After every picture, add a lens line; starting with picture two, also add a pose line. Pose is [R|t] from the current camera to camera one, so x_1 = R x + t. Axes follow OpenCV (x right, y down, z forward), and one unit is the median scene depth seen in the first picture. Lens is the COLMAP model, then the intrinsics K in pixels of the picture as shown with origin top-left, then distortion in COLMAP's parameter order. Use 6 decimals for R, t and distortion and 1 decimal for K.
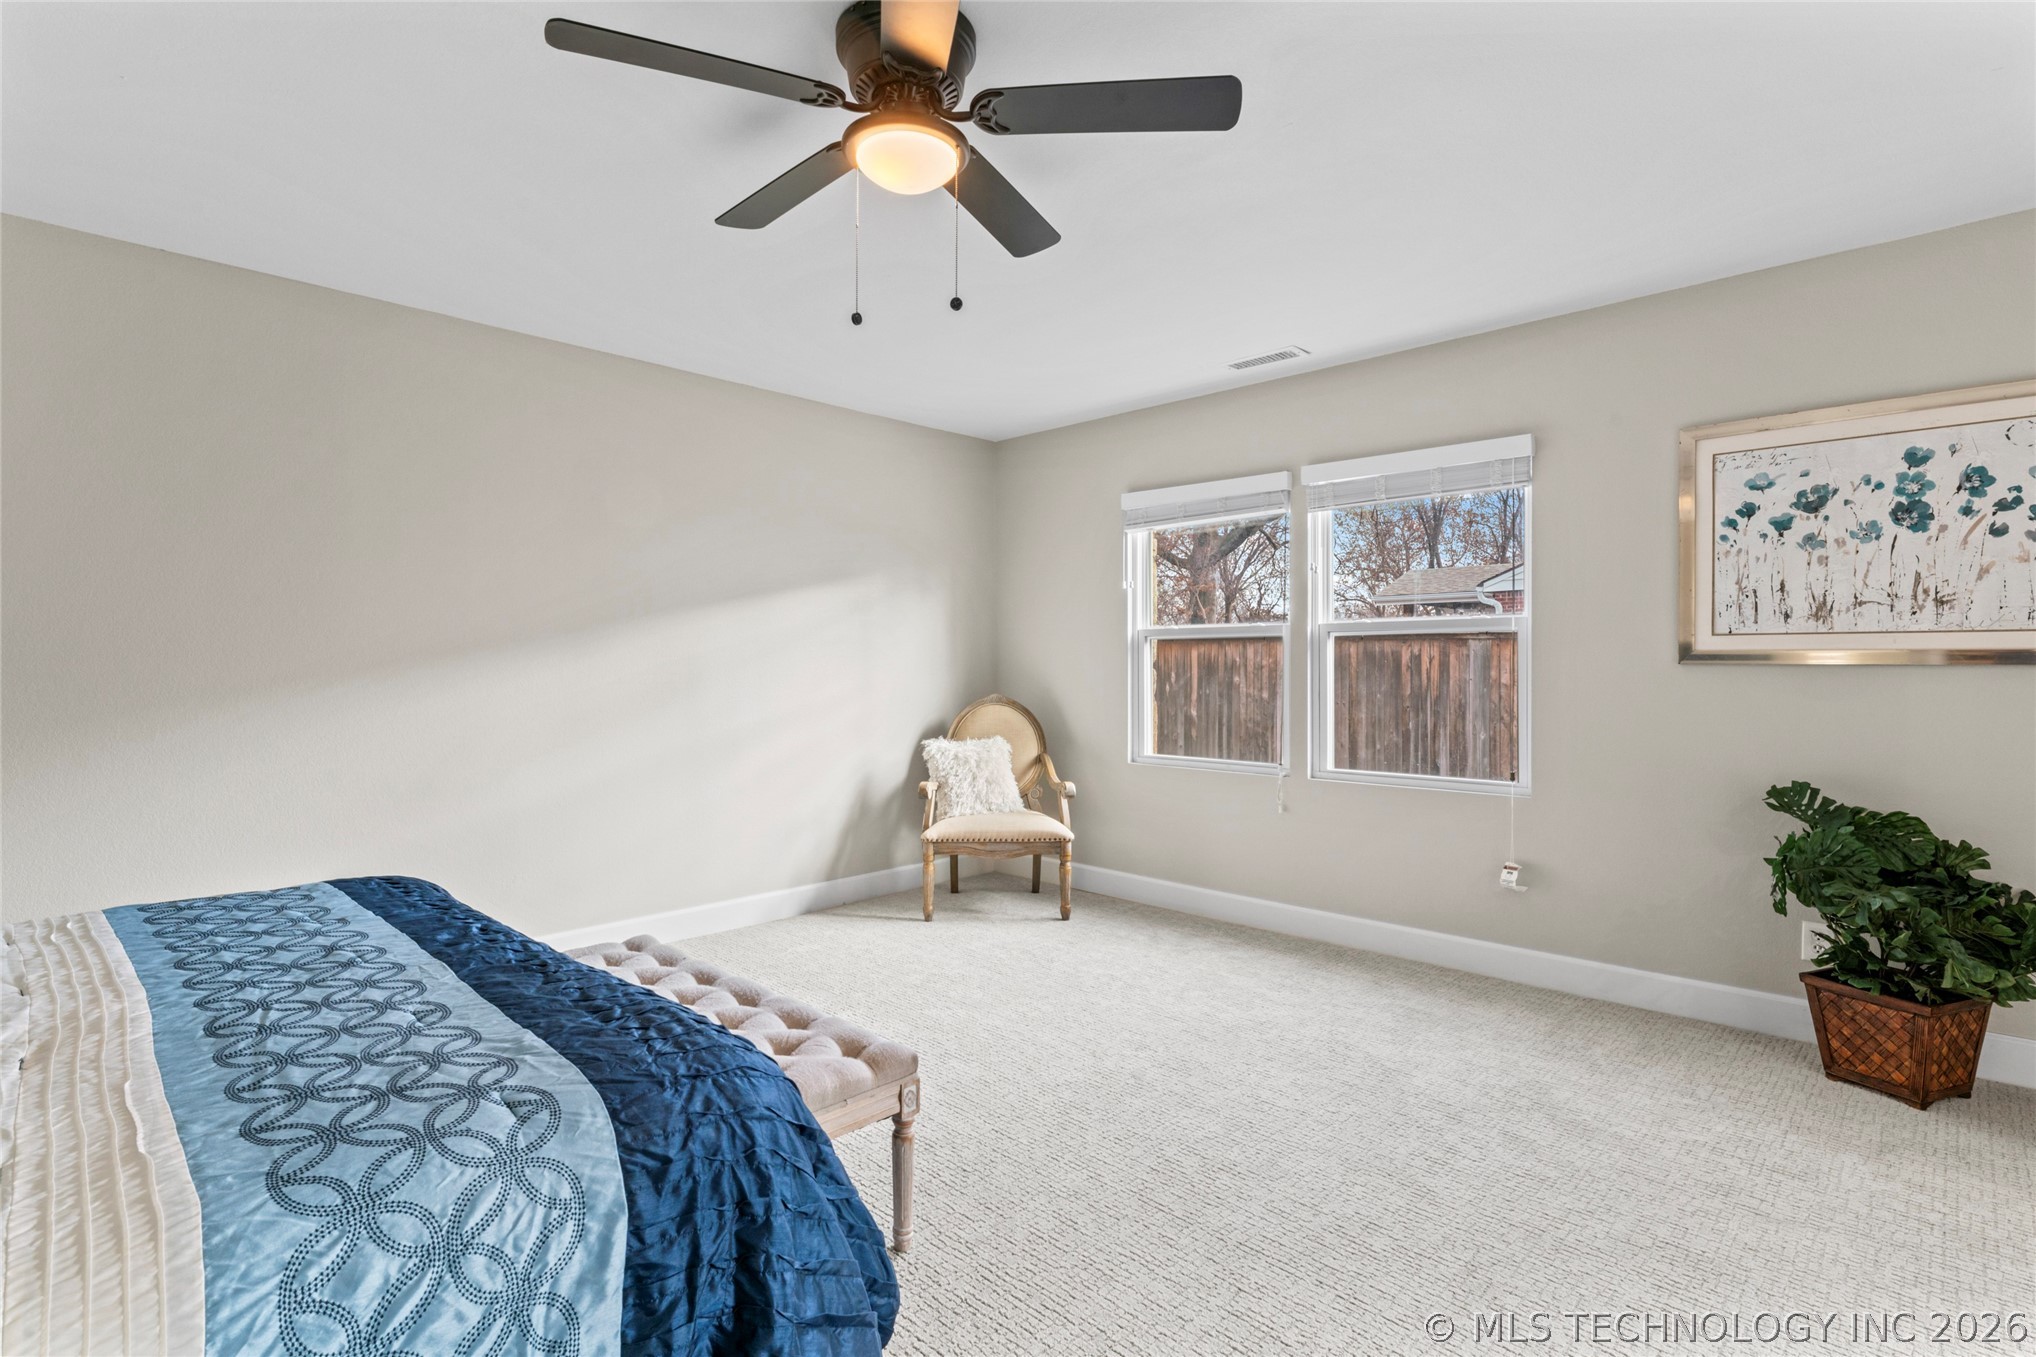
lens RADIAL K [[981.3, 0, 1016.1], [0, 981.3, 678.1], [0, 0, 1]] dist [-0.000156, -0.000024]
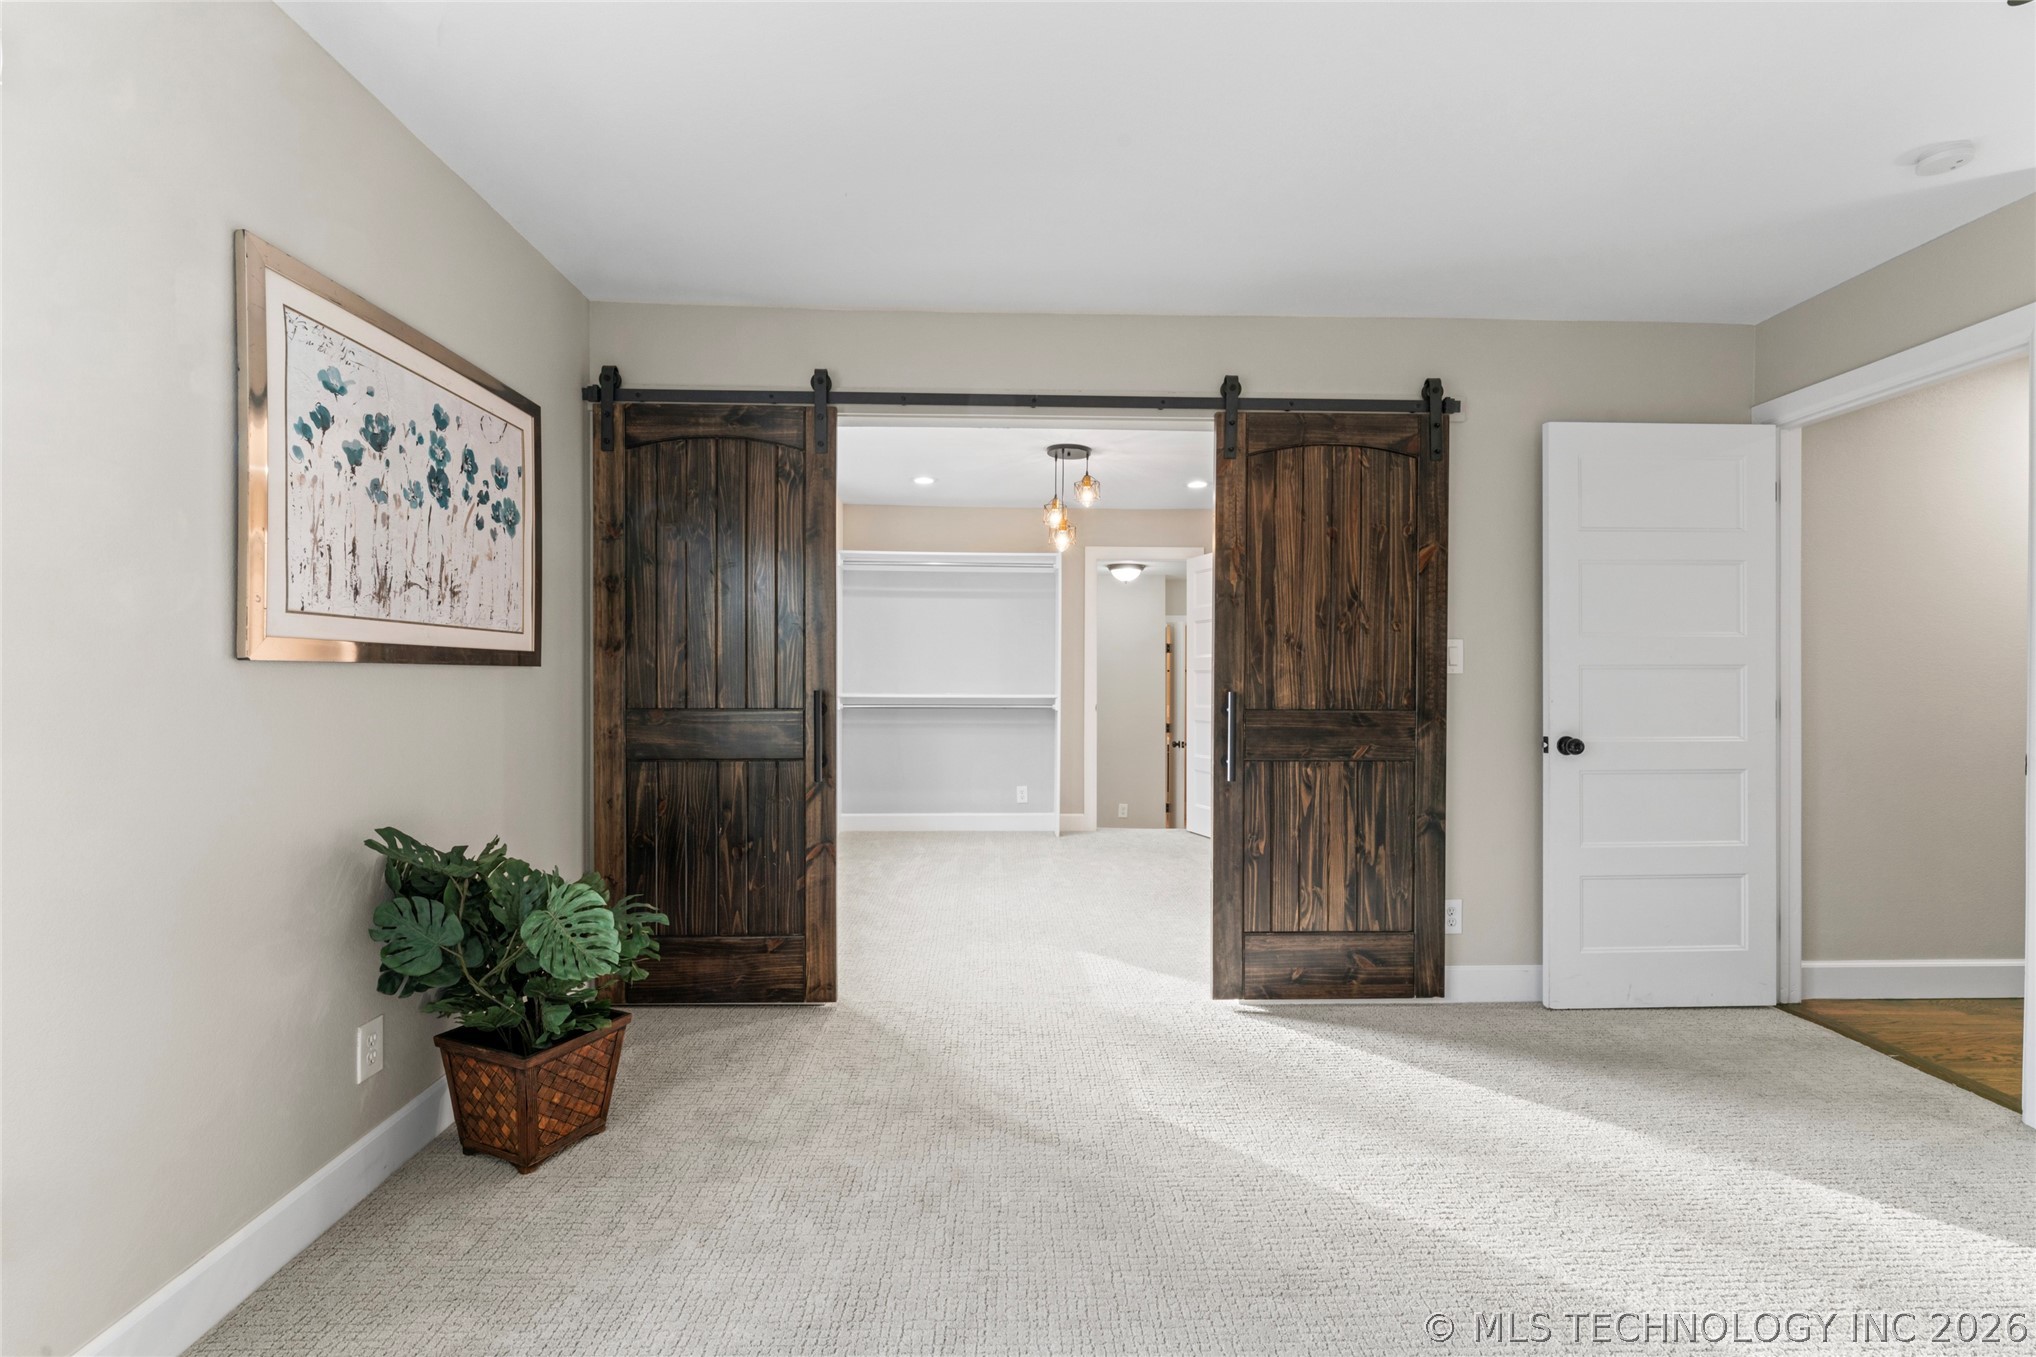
lens RADIAL K [[913.9, 0, 1016.4], [0, 913.9, 672.7], [0, 0, 1]] dist [-0.004212, -0.000121]
pose [[-0.724970, -0.008774, 0.688724, 0.016288], [-0.002772, 0.999948, 0.009821, -0.014844], [-0.688775, 0.005211, -0.724957, 1.173372]]
